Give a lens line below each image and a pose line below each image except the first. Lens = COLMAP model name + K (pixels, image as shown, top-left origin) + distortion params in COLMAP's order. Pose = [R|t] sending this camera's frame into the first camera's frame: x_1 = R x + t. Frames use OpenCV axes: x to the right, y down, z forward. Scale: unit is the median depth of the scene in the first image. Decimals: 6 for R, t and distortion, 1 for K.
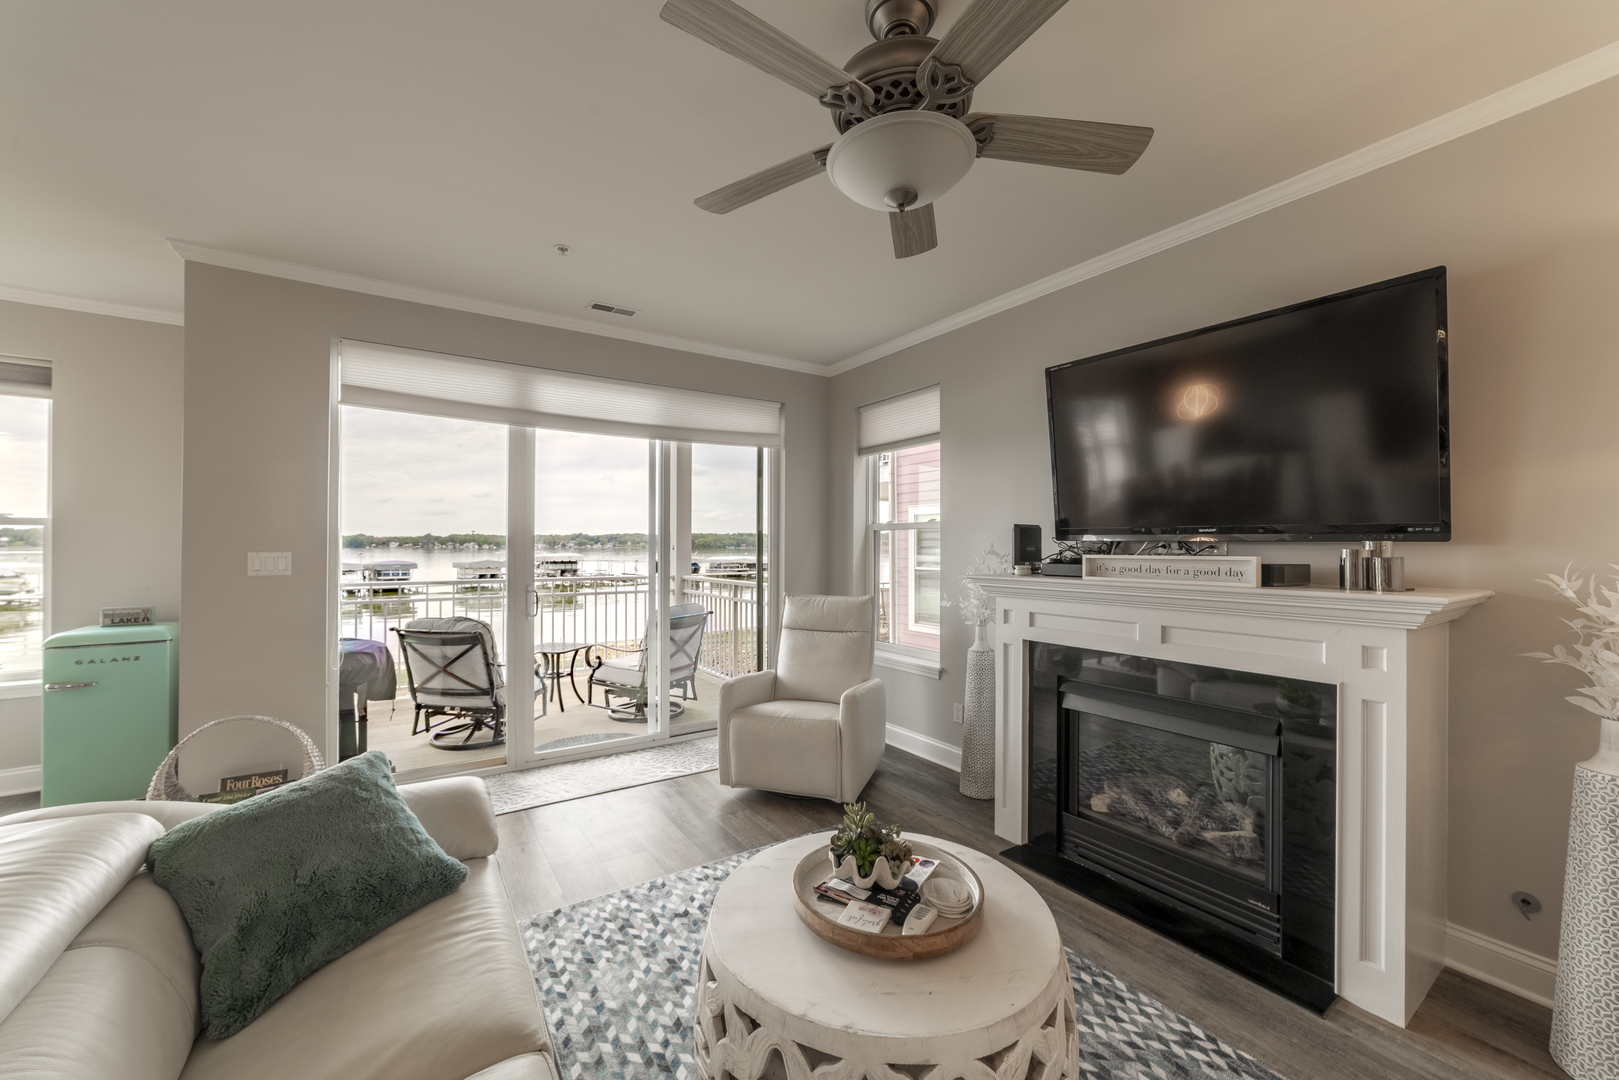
lens RADIAL K [[617.3, 0, 808.1], [0, 617.3, 541.5], [0, 0, 1]] dist [-0.026705, 0.011288]
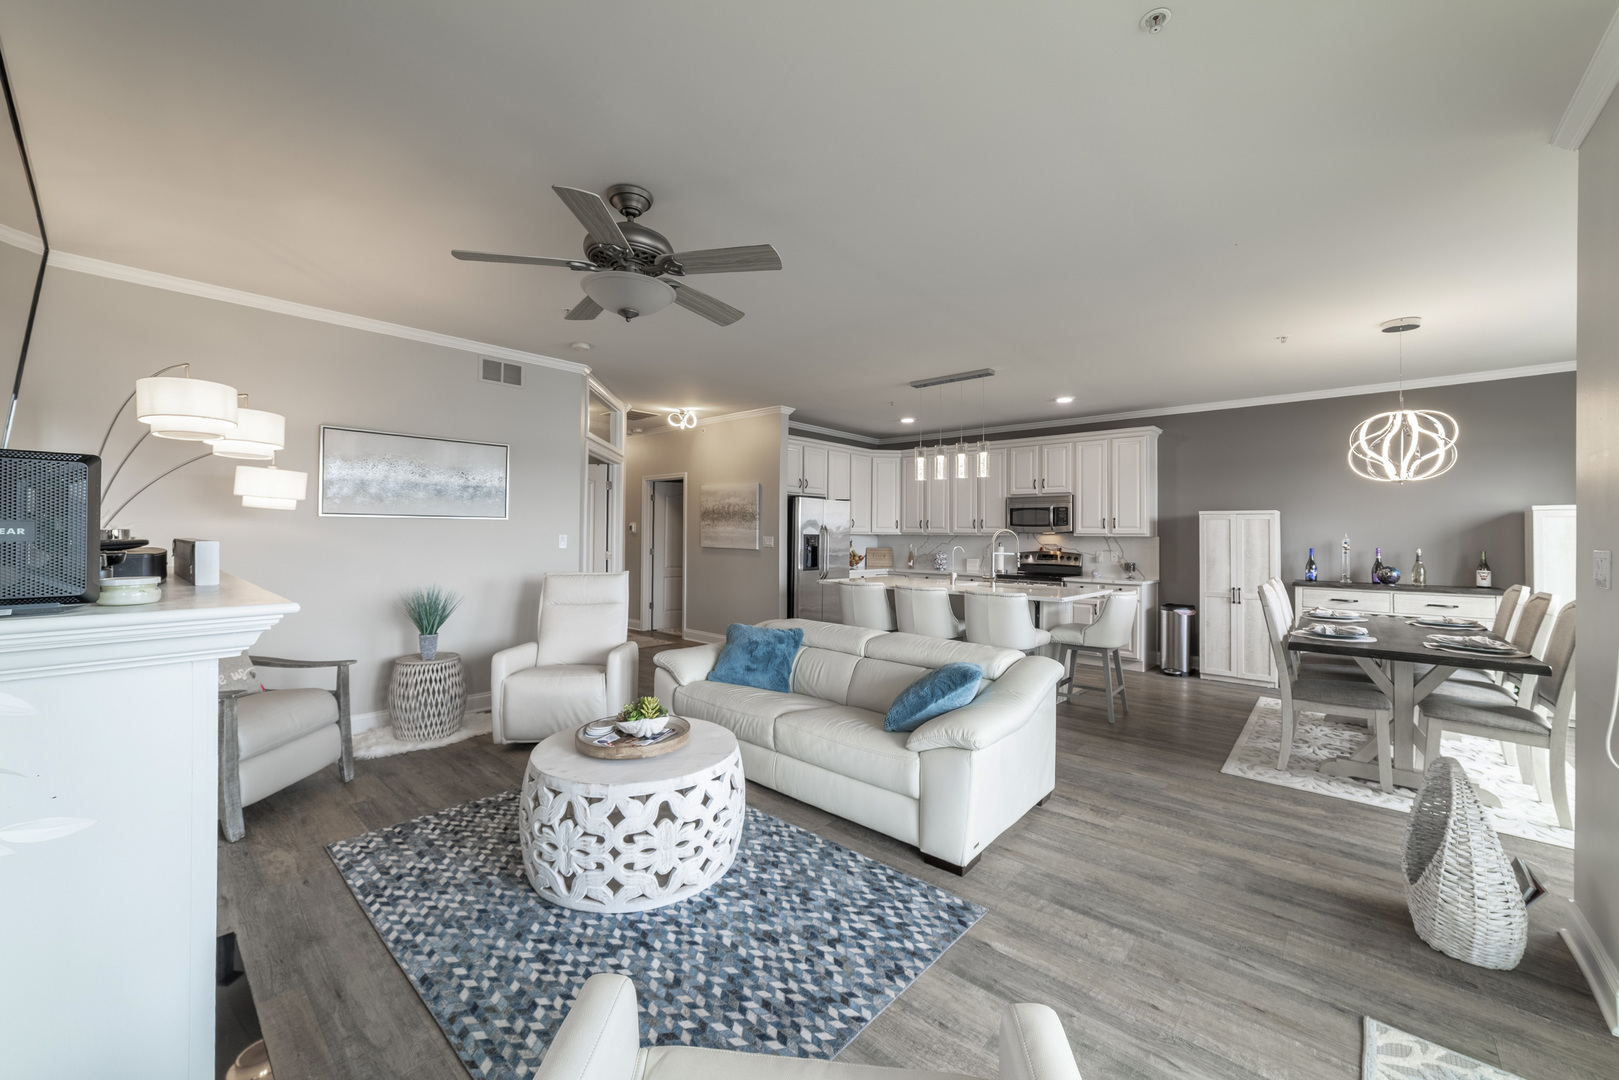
lens RADIAL K [[631.3, 0, 800.1], [0, 631.3, 526.1], [0, 0, 1]] dist [-0.009021, 0.000161]
pose [[-0.970636, -0.012763, -0.240214, 0.048696], [-0.008600, 0.999794, -0.018373, 0.009213], [0.240399, -0.015767, -0.970546, 1.248252]]
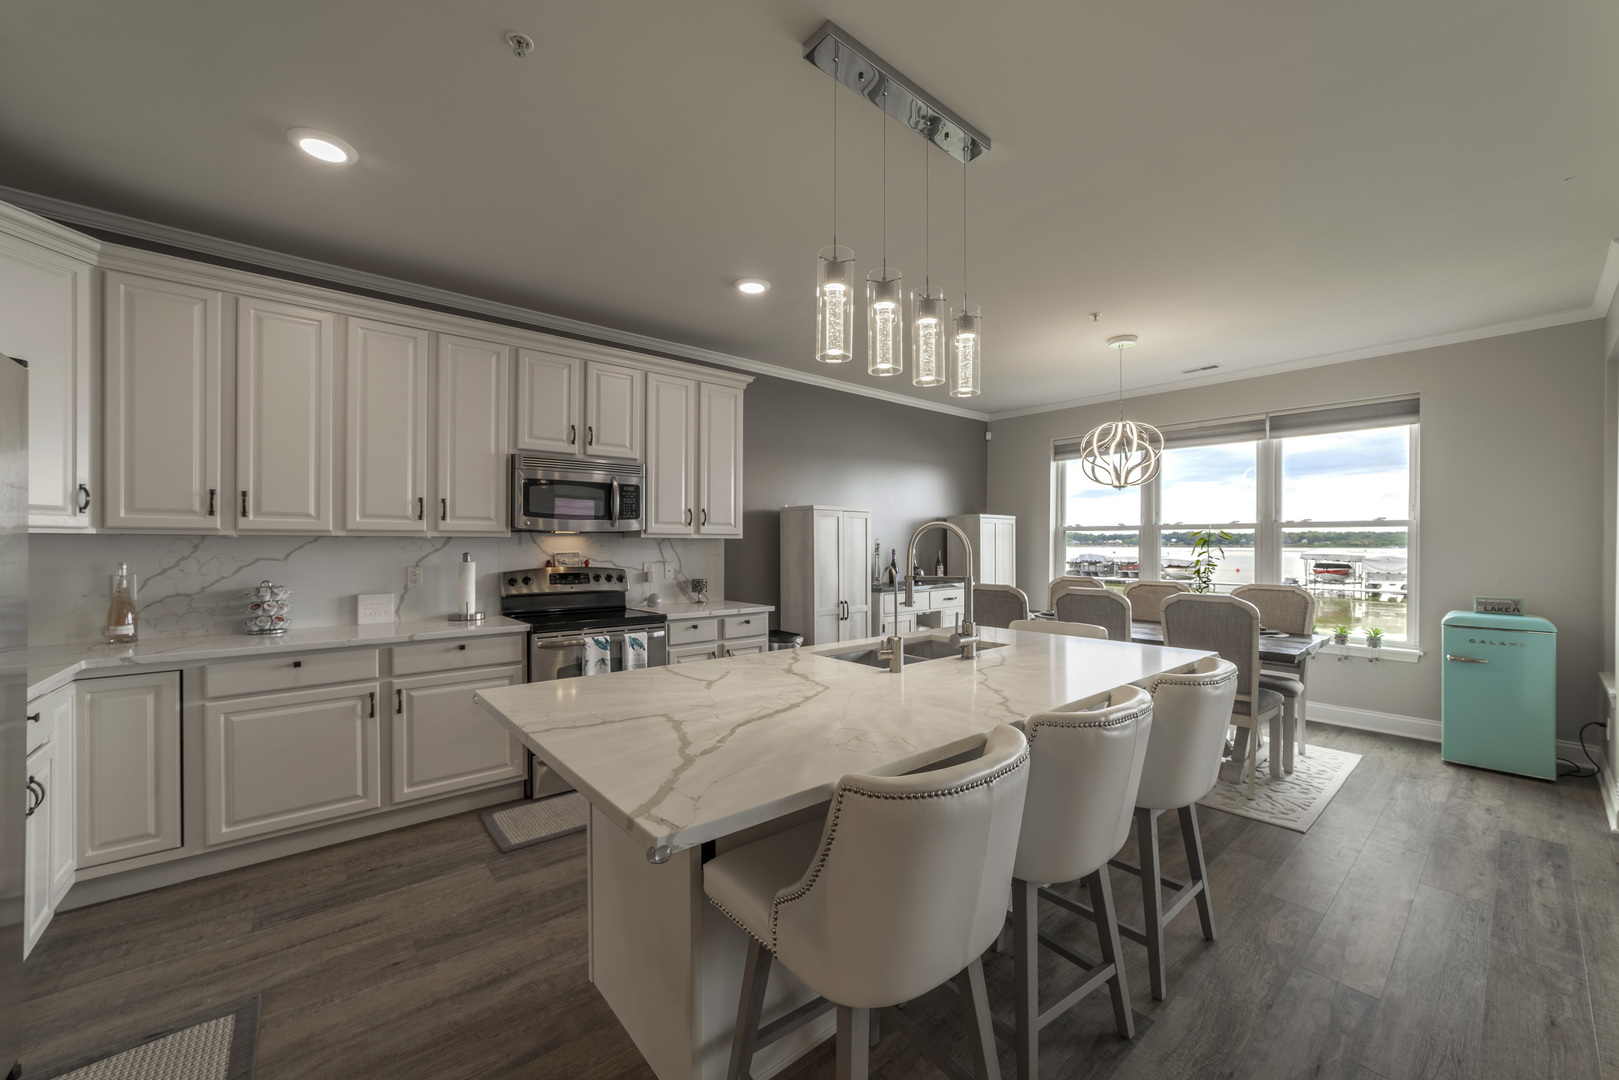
lens RADIAL K [[617.3, 0, 808.1], [0, 617.3, 541.5], [0, 0, 1]] dist [-0.026705, 0.011288]
pose [[0.110759, -0.001738, -0.993846, -0.153644], [0.002192, 0.999996, -0.001504, 0.004782], [0.993845, -0.002012, 0.110762, -0.368534]]
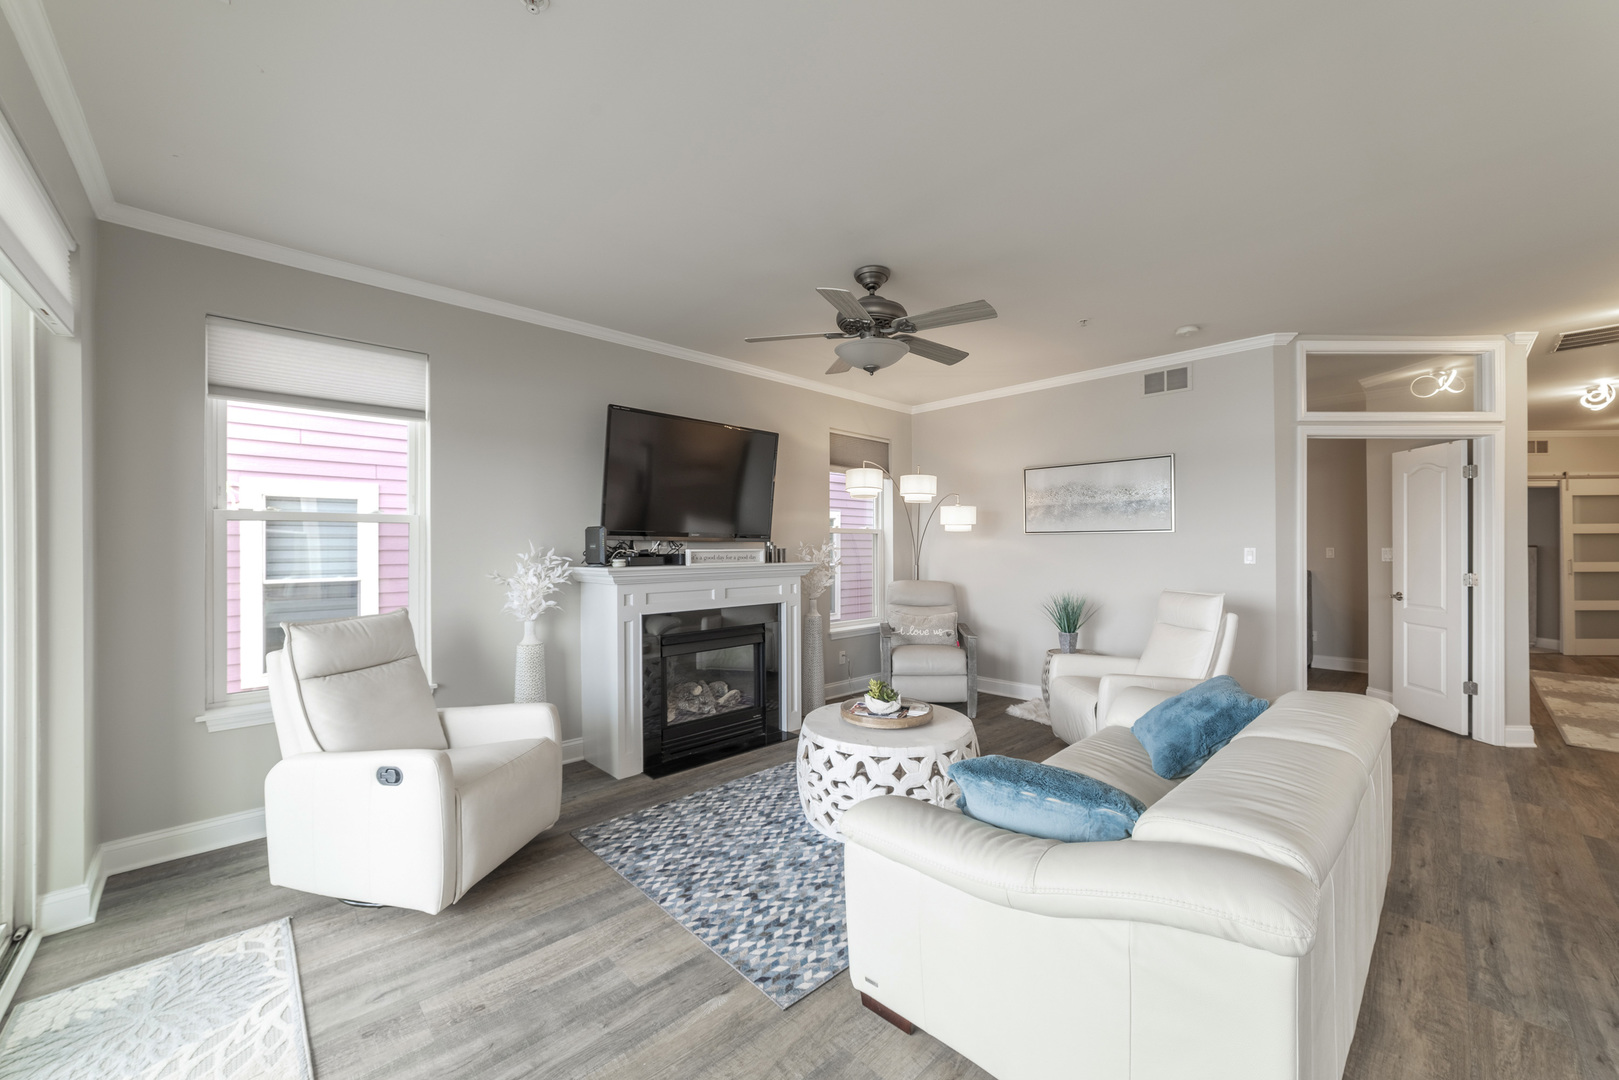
lens RADIAL K [[617.3, 0, 808.1], [0, 617.3, 541.5], [0, 0, 1]] dist [-0.026705, 0.011288]
pose [[-0.169479, 0.007438, 0.985506, -0.824360], [-0.004579, 0.999955, -0.008335, 0.009520], [-0.985523, -0.005925, -0.169437, 0.715120]]
